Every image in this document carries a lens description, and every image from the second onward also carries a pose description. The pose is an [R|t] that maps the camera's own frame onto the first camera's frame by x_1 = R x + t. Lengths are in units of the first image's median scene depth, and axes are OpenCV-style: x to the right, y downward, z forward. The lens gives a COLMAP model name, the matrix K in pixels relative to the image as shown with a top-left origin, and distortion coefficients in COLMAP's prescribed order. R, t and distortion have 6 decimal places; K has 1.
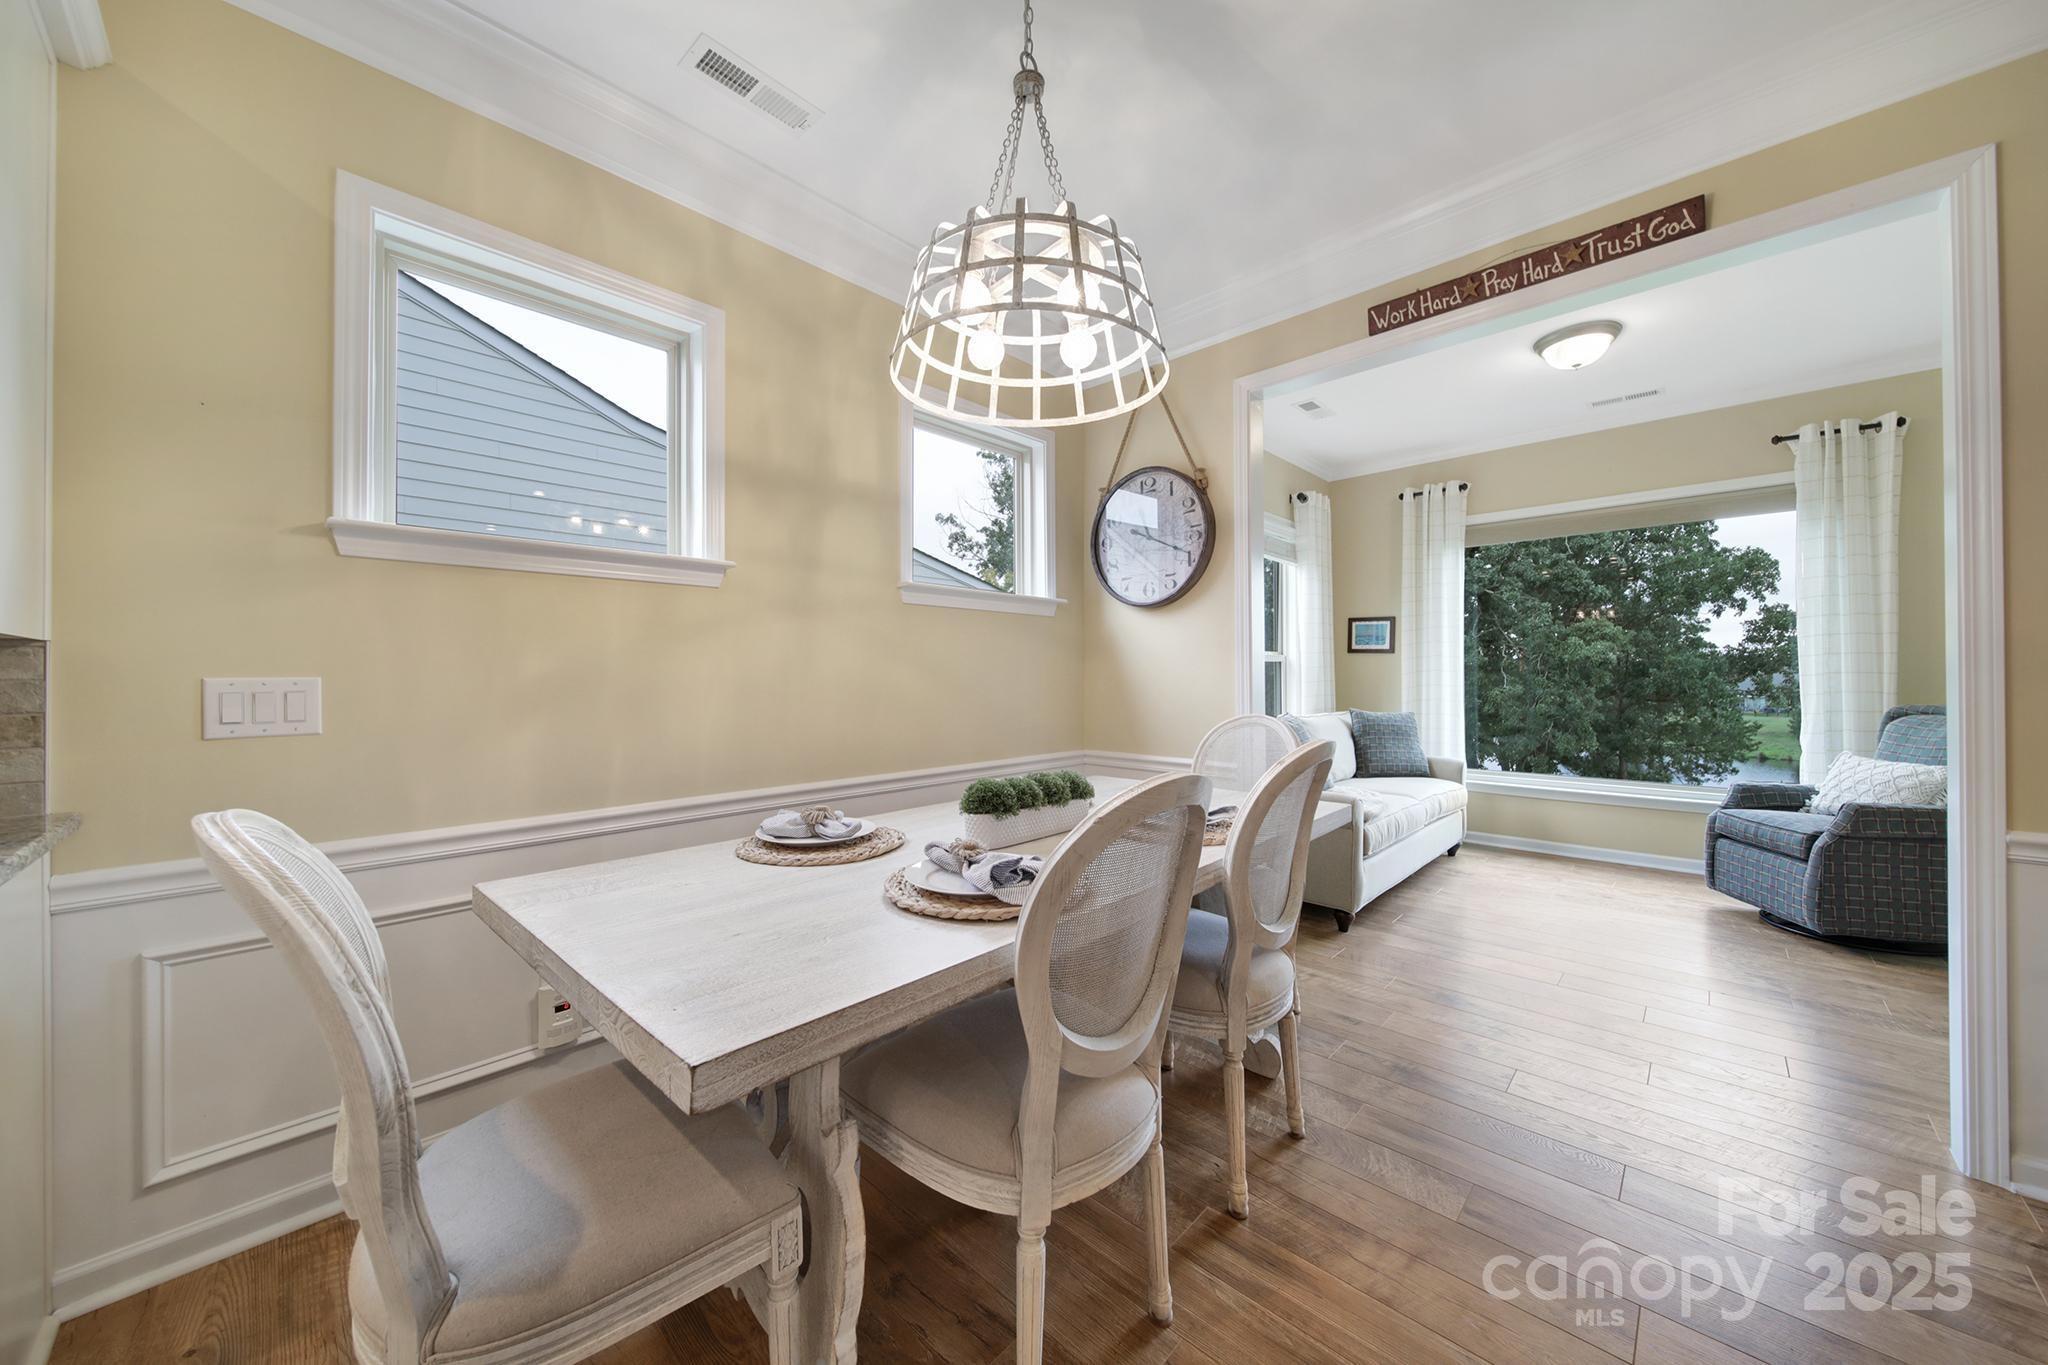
lens RADIAL K [[716.7, 0, 1022.3], [0, 716.7, 670.3], [0, 0, 1]] dist [0.000054, -0.002095]
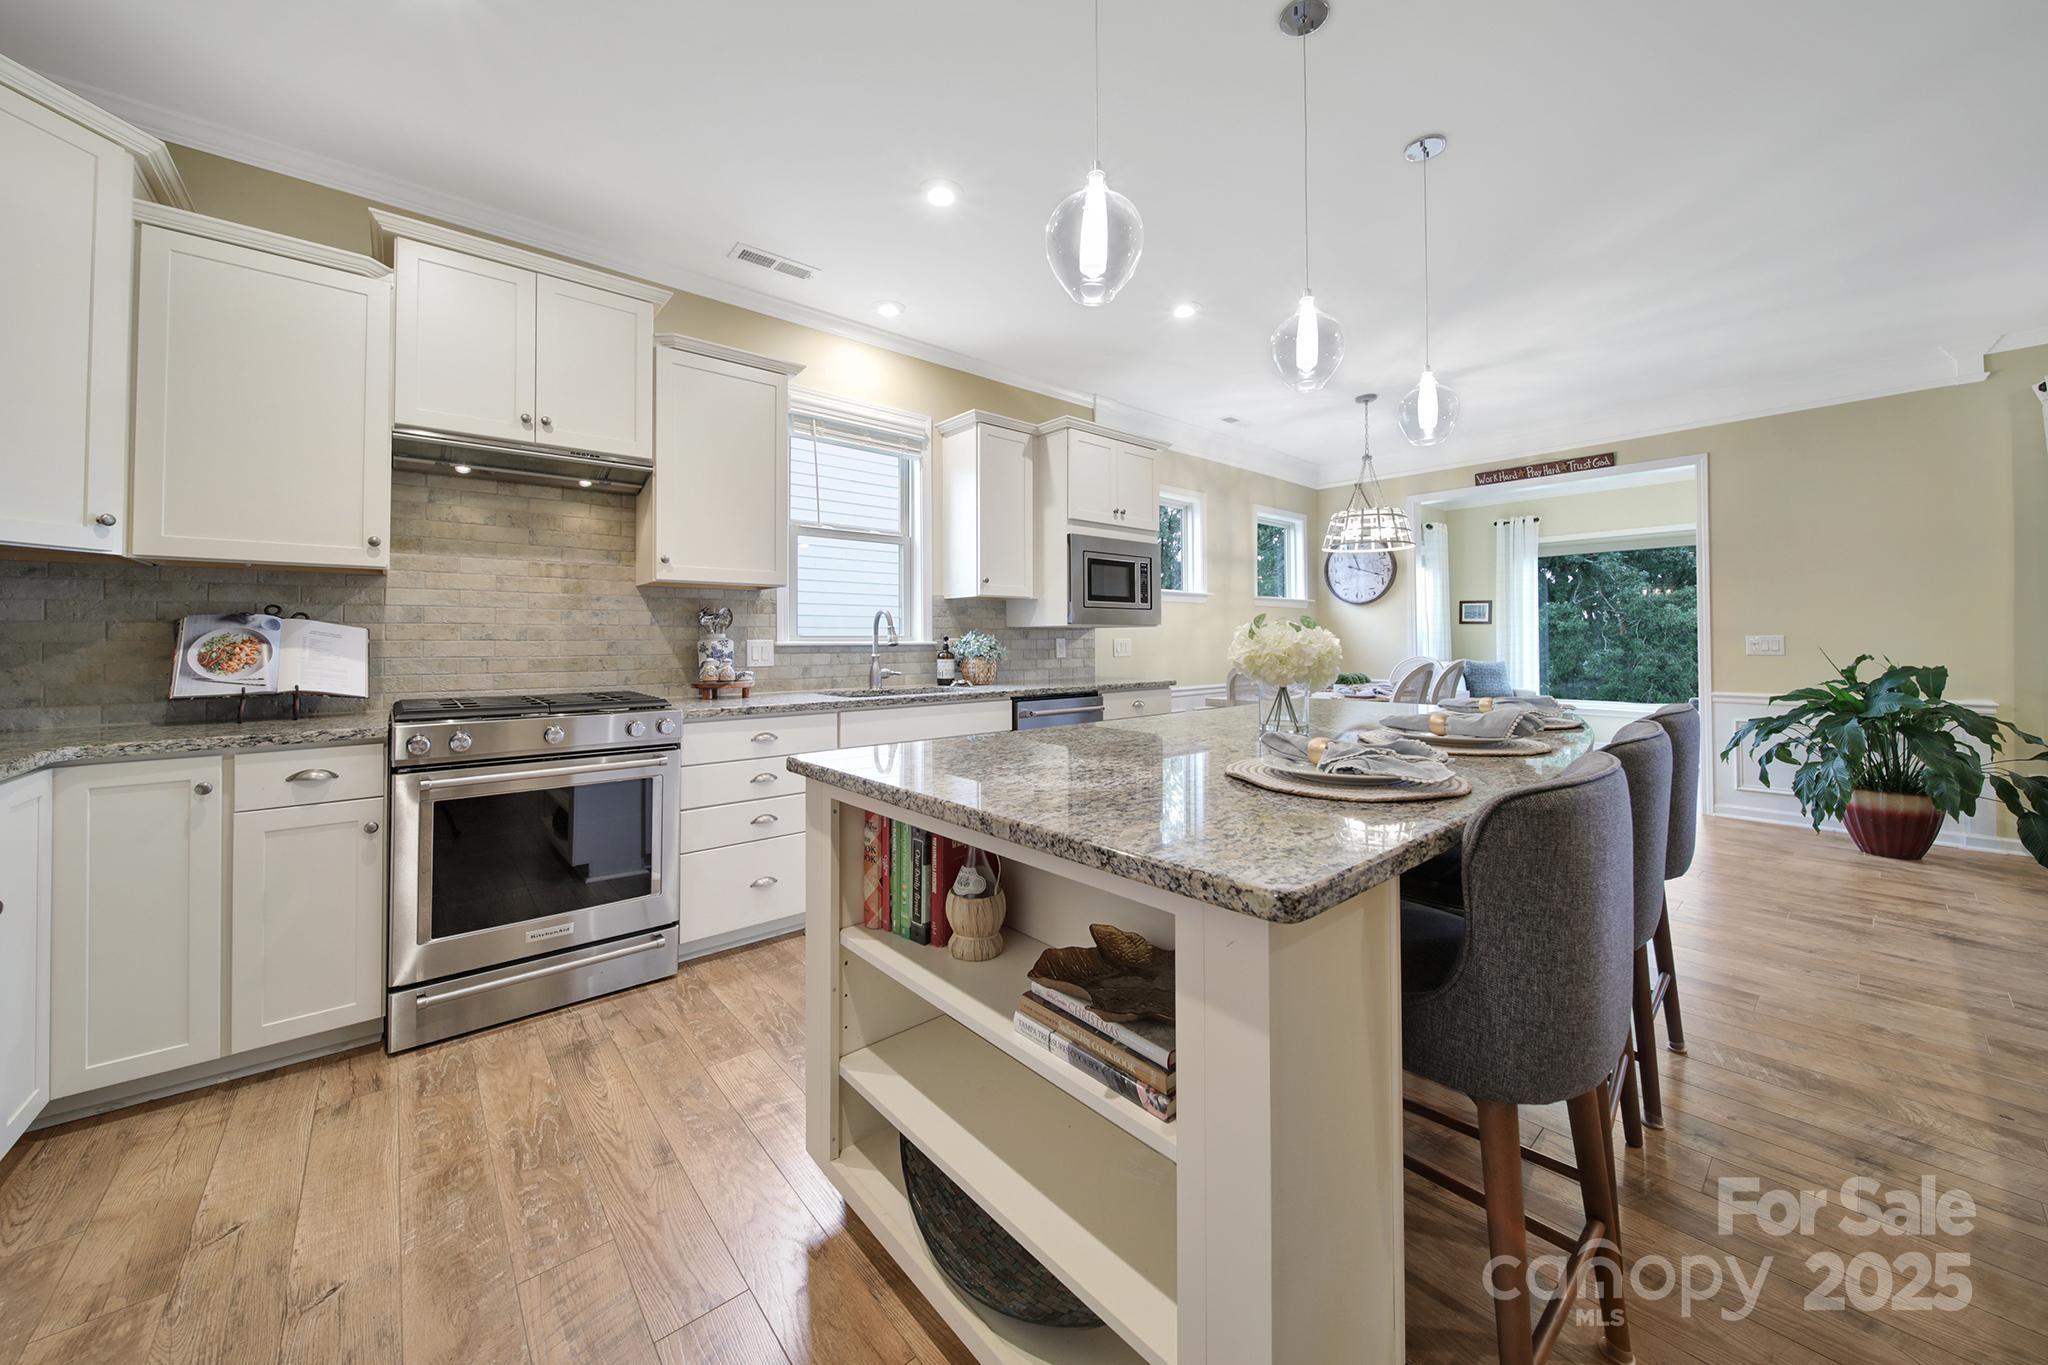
lens RADIAL K [[732.9, 0, 1023.3], [0, 732.9, 630.2], [0, 0, 1]] dist [-0.000966, -0.000336]
pose [[0.995284, -0.000407, -0.096998, -0.356887], [-0.000092, 0.999987, -0.005141, -0.003182], [0.096999, 0.005126, 0.995271, -0.720105]]
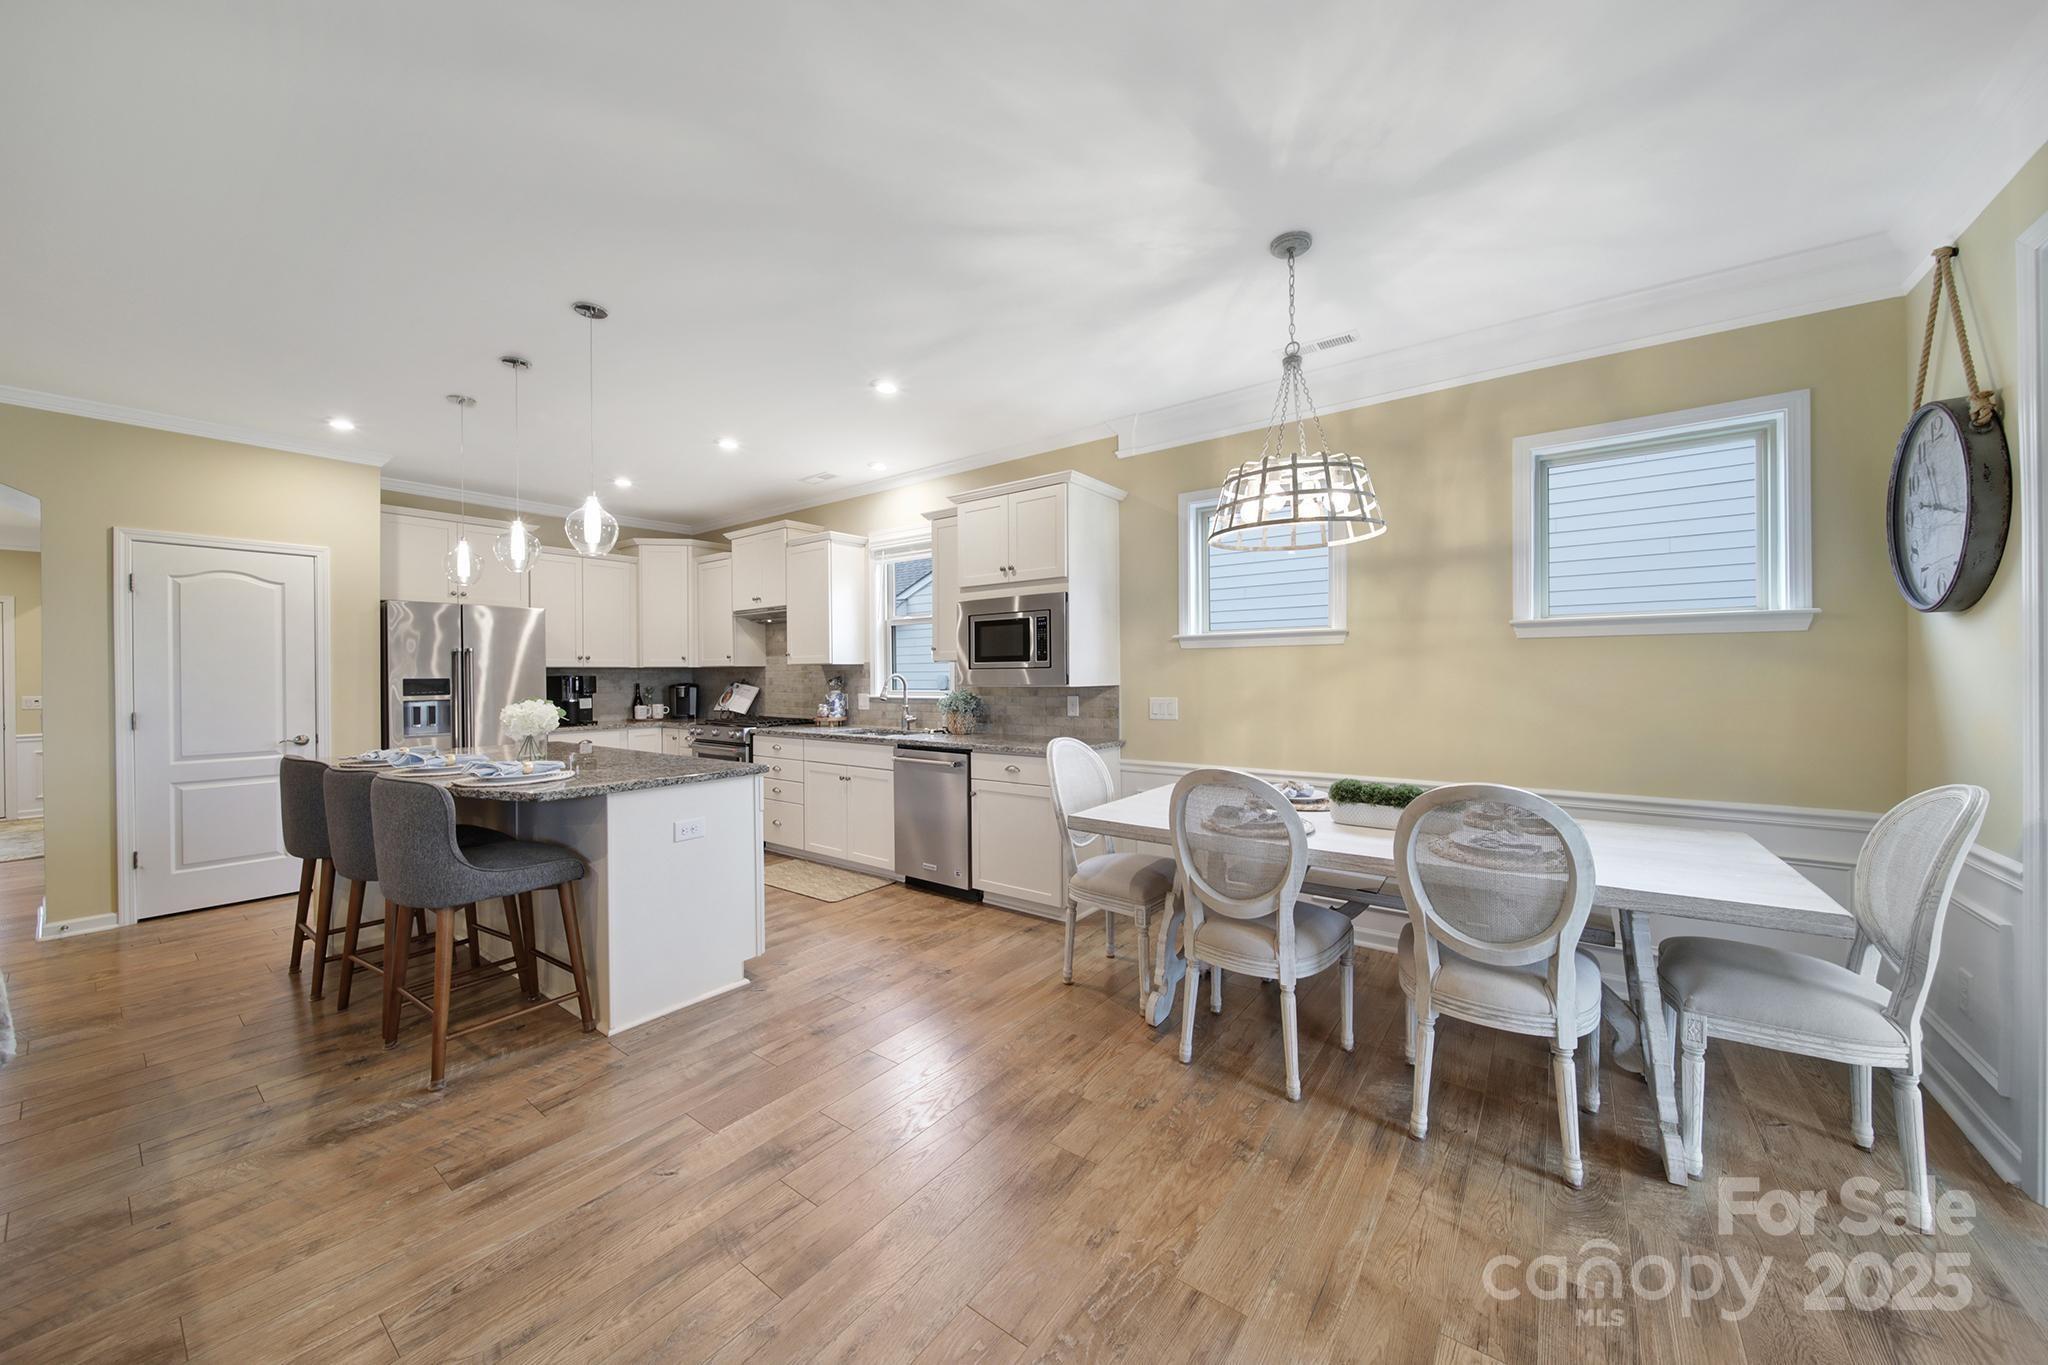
lens RADIAL K [[719.5, 0, 1026.2], [0, 719.5, 677.9], [0, 0, 1]] dist [-0.000451, -0.001358]
pose [[0.120493, 0.007434, -0.992686, 0.469017], [0.014155, 0.999857, 0.009206, -0.029000], [0.992613, -0.015160, 0.120371, 0.050782]]
